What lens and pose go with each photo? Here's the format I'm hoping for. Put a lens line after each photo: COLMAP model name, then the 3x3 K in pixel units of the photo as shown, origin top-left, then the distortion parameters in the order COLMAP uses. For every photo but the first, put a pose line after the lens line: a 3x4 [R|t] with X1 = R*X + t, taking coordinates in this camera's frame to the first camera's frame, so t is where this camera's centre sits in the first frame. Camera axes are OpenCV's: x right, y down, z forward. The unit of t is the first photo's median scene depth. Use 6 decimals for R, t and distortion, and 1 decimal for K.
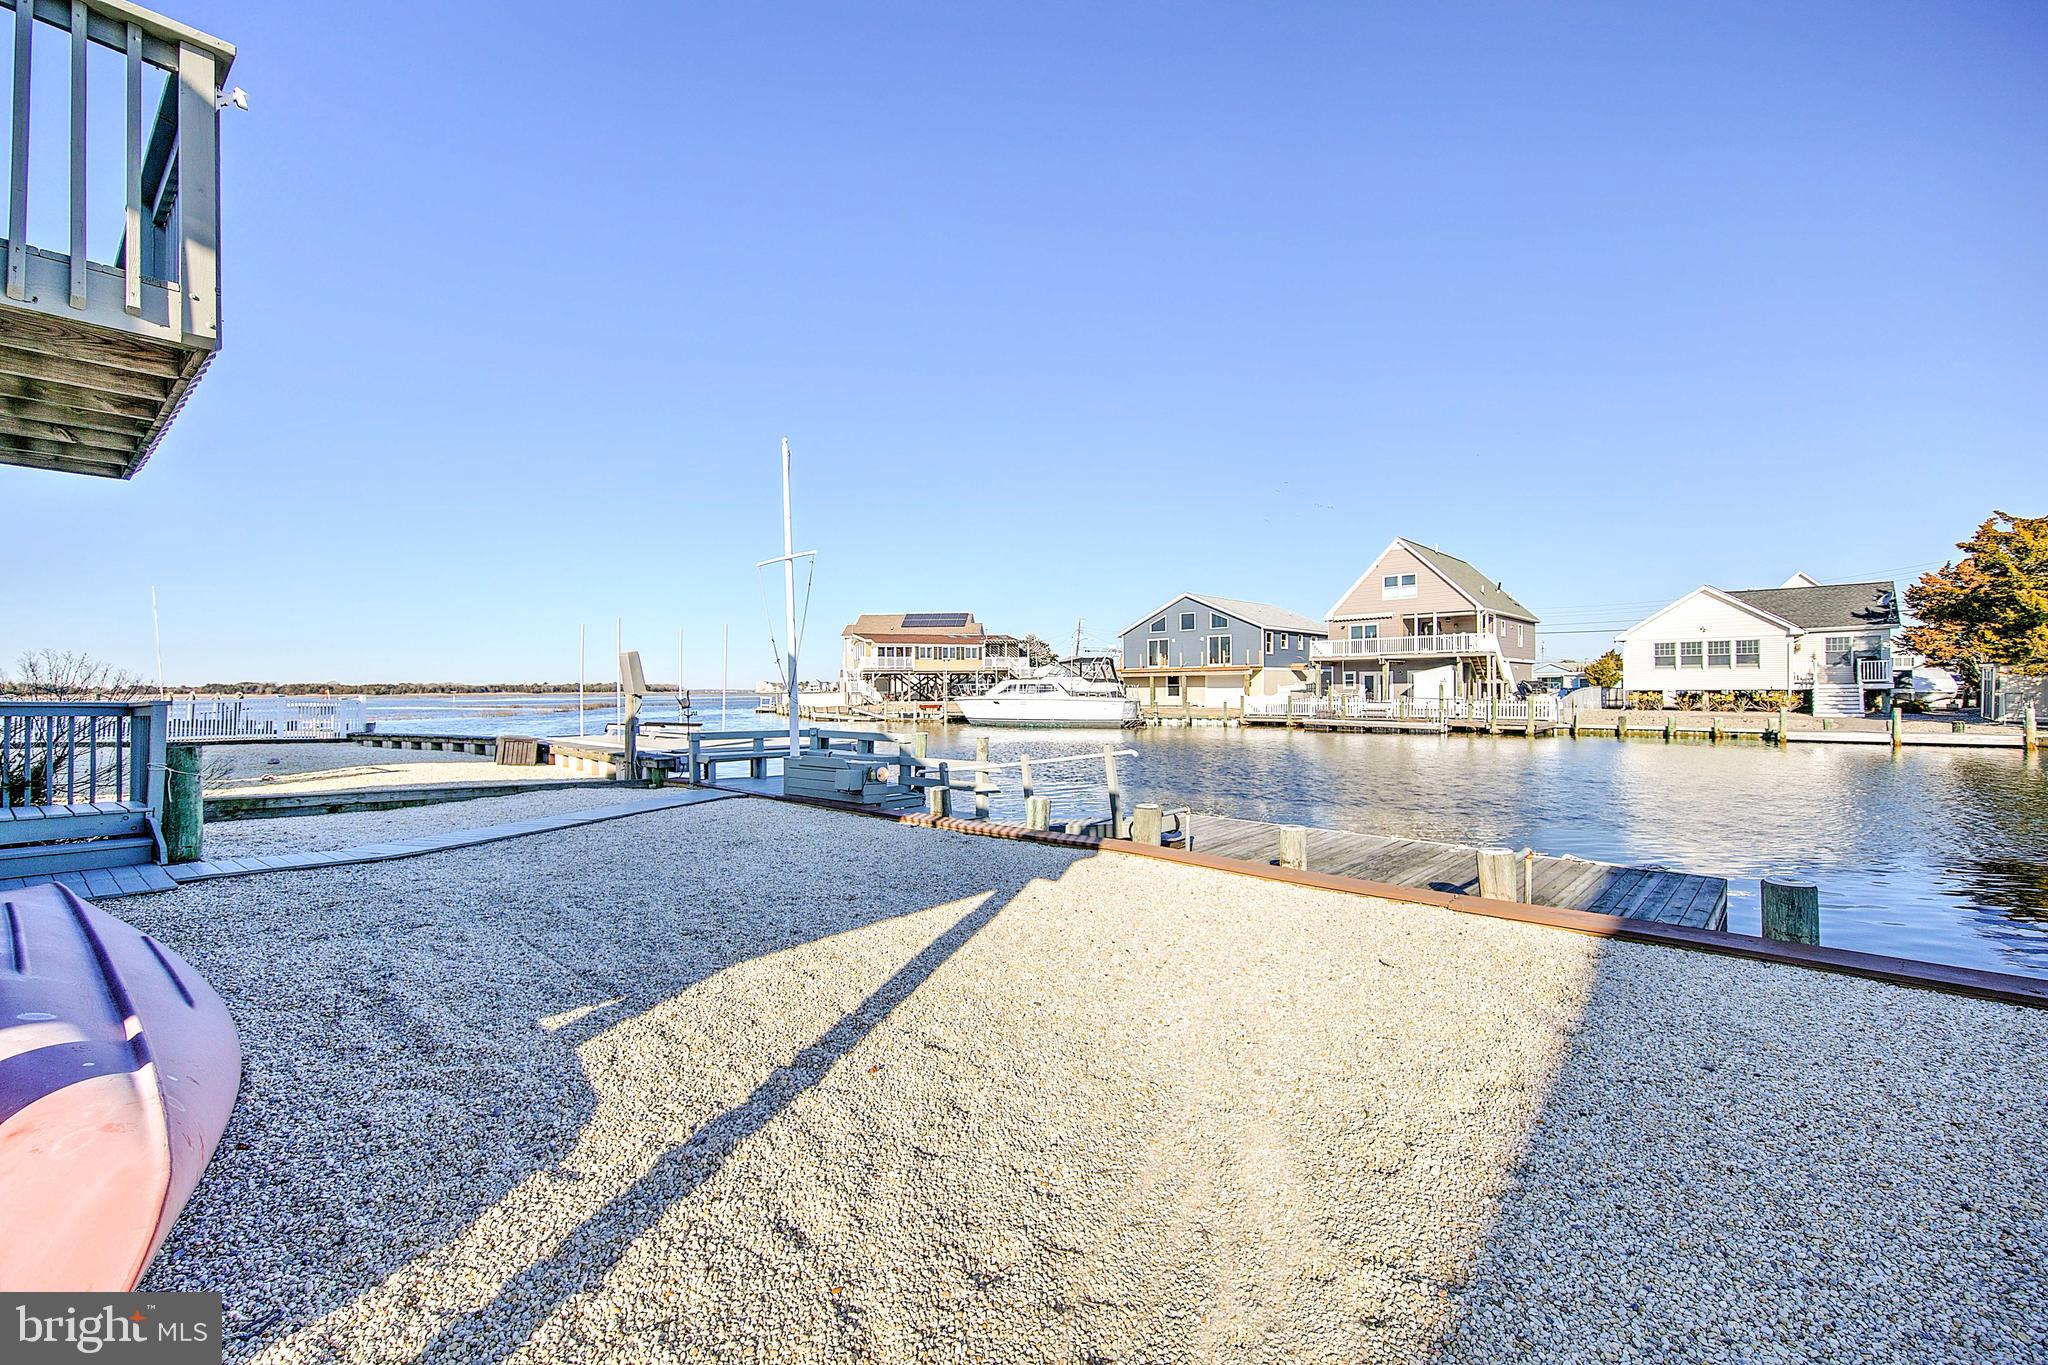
lens RADIAL K [[815.5, 0, 1028.8], [0, 815.5, 690.9], [0, 0, 1]] dist [0.012398, -0.006382]
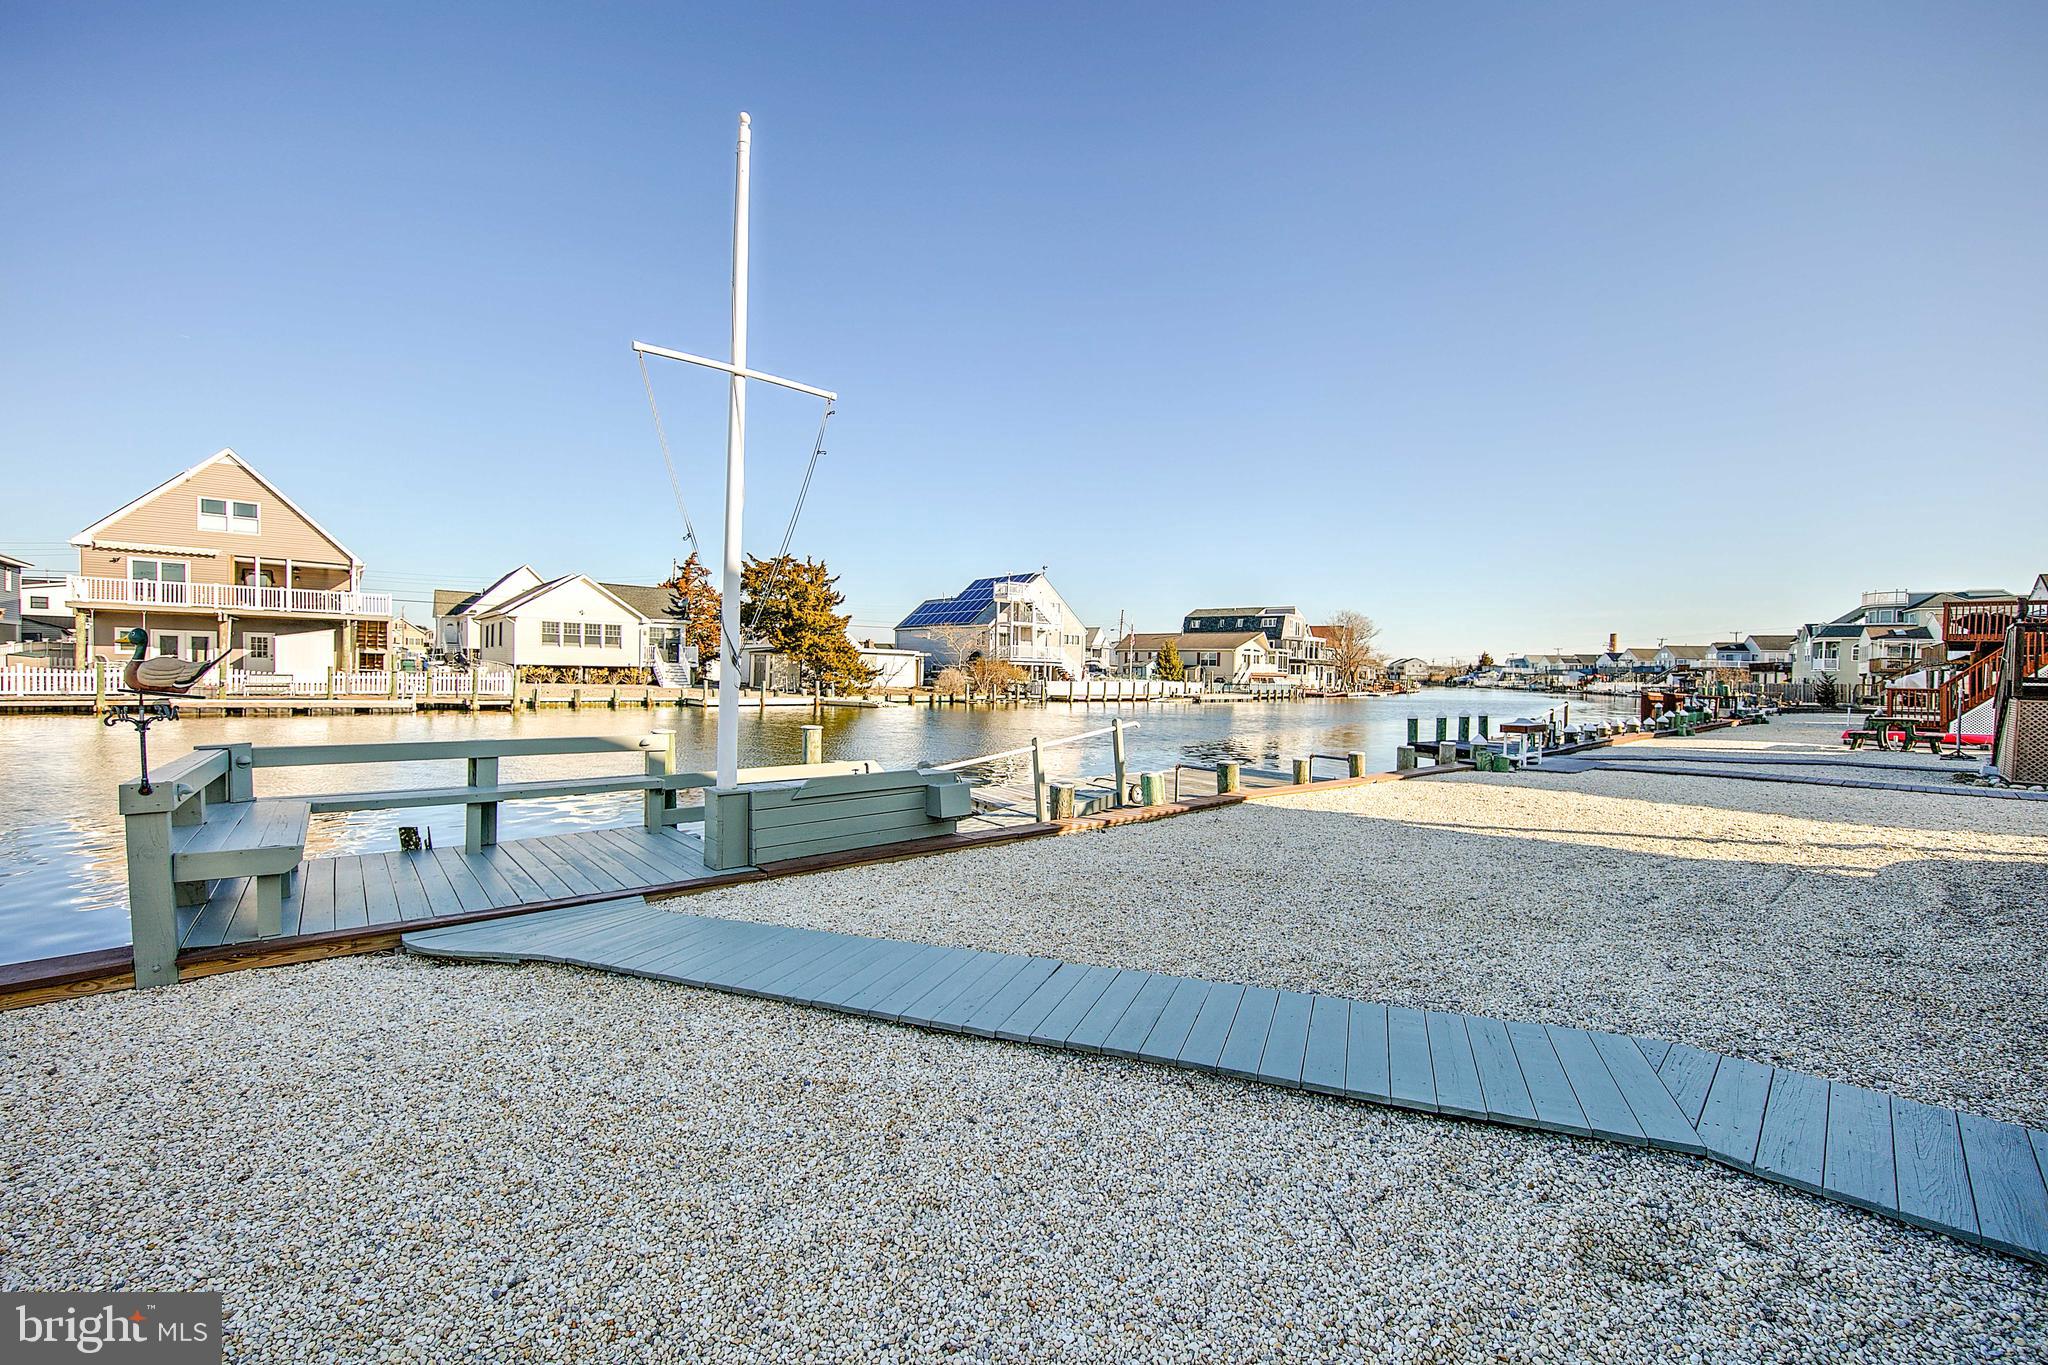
lens RADIAL K [[815.5, 0, 1028.8], [0, 815.5, 690.9], [0, 0, 1]] dist [0.012398, -0.006382]
pose [[0.119945, -0.013506, 0.992689, -0.202768], [-0.018973, 0.999694, 0.015893, 0.003564], [-0.992599, -0.020741, 0.119652, 0.207948]]
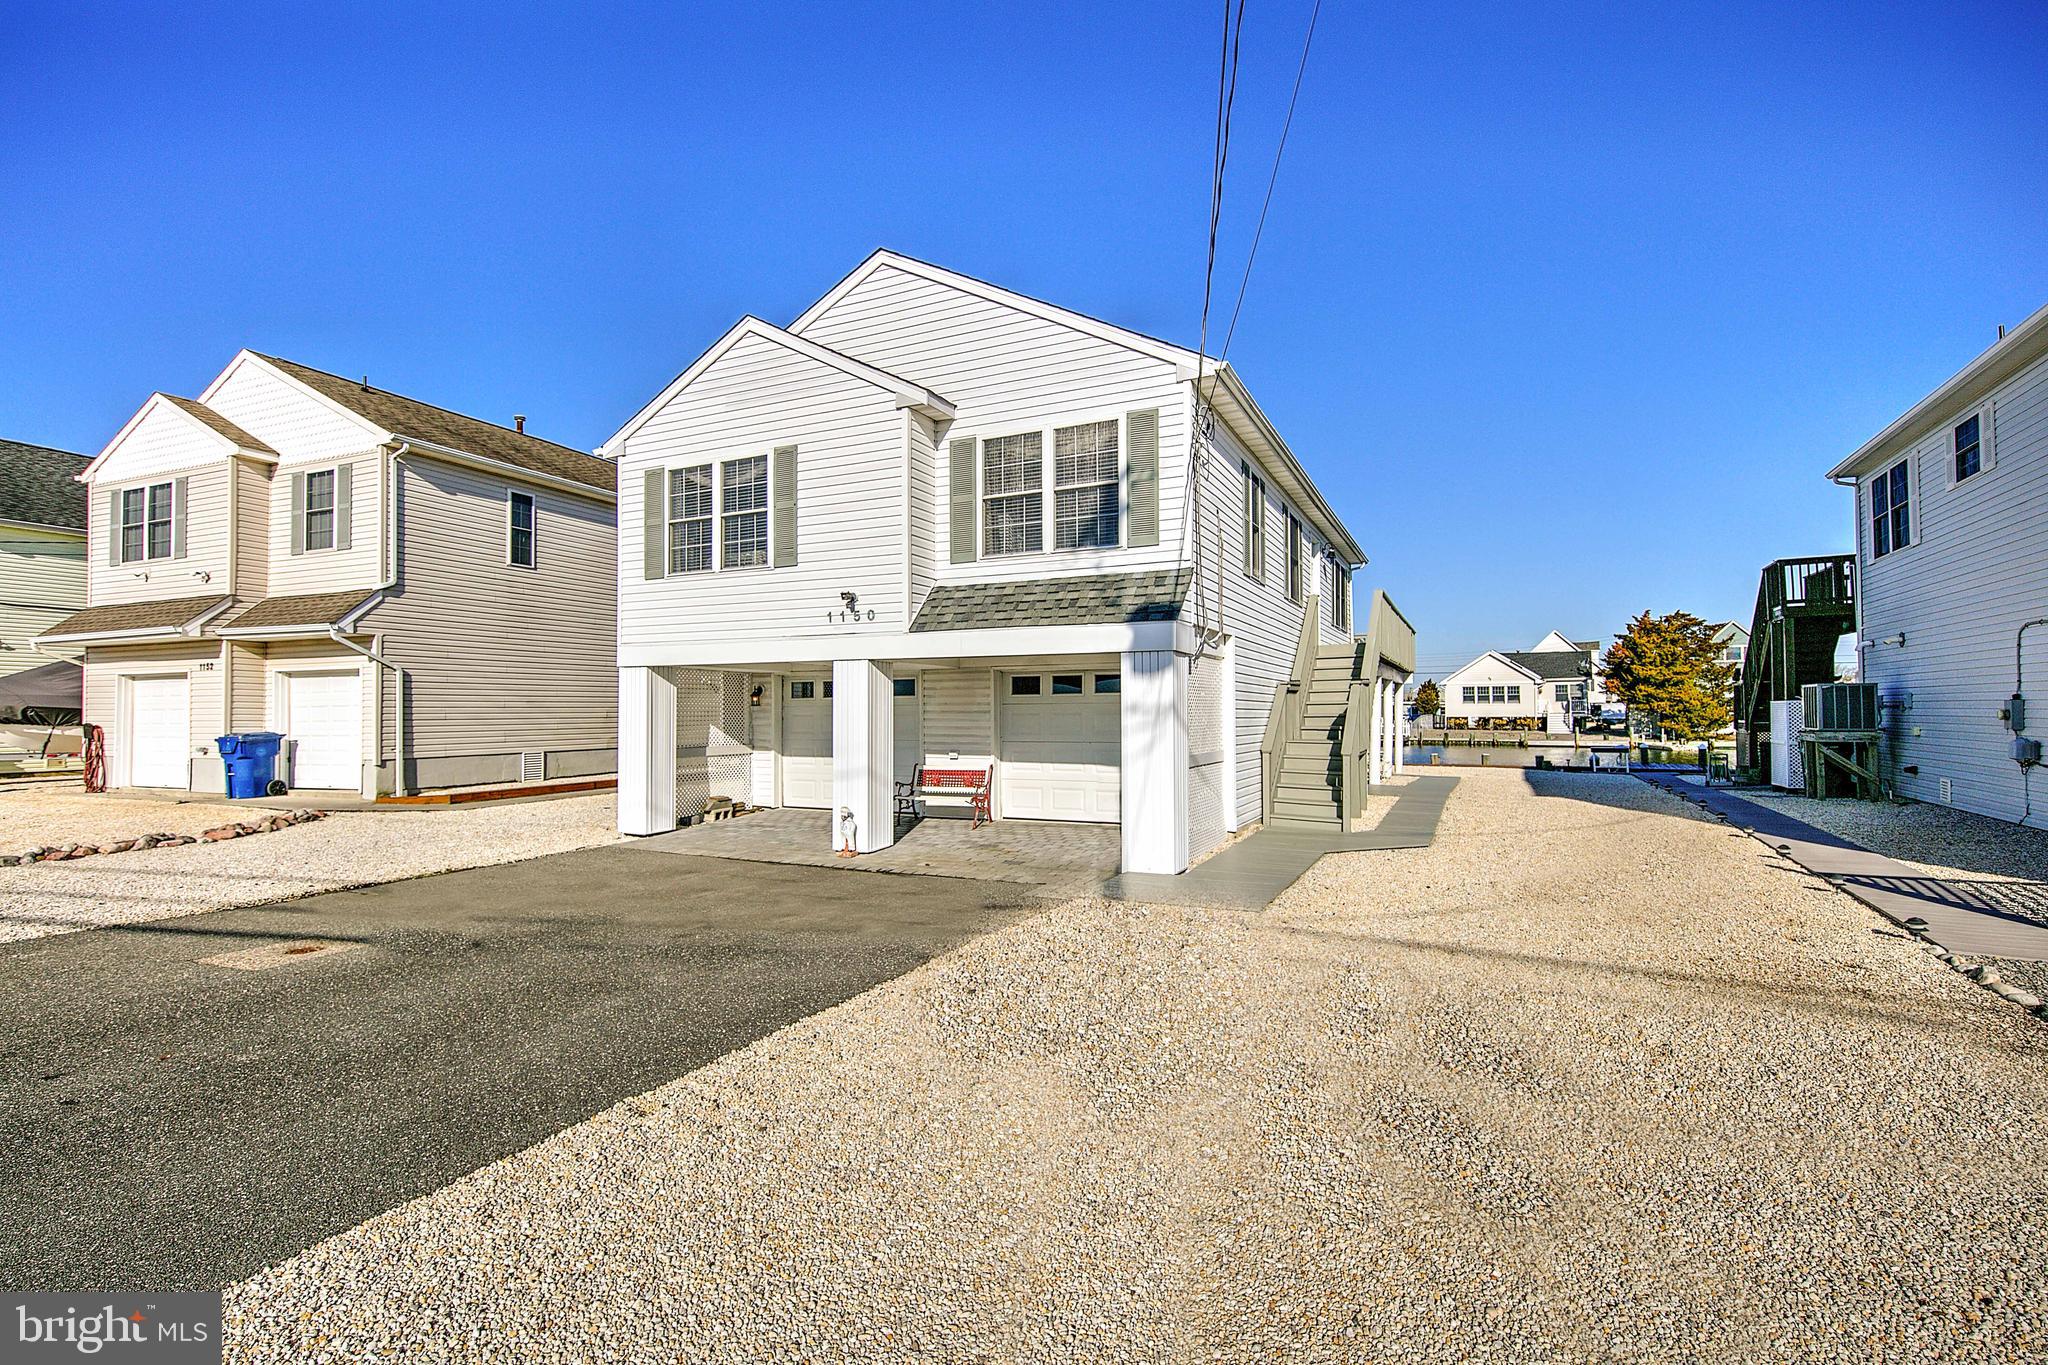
lens RADIAL K [[924.6, 0, 1028.9], [0, 924.6, 690.8], [0, 0, 1]] dist [0.016373, -0.008326]
pose [[0.976577, 0.010240, 0.214923, -0.367223], [-0.004276, 0.999593, -0.028196, 0.001978], [-0.215124, 0.026616, 0.976224, -0.474498]]
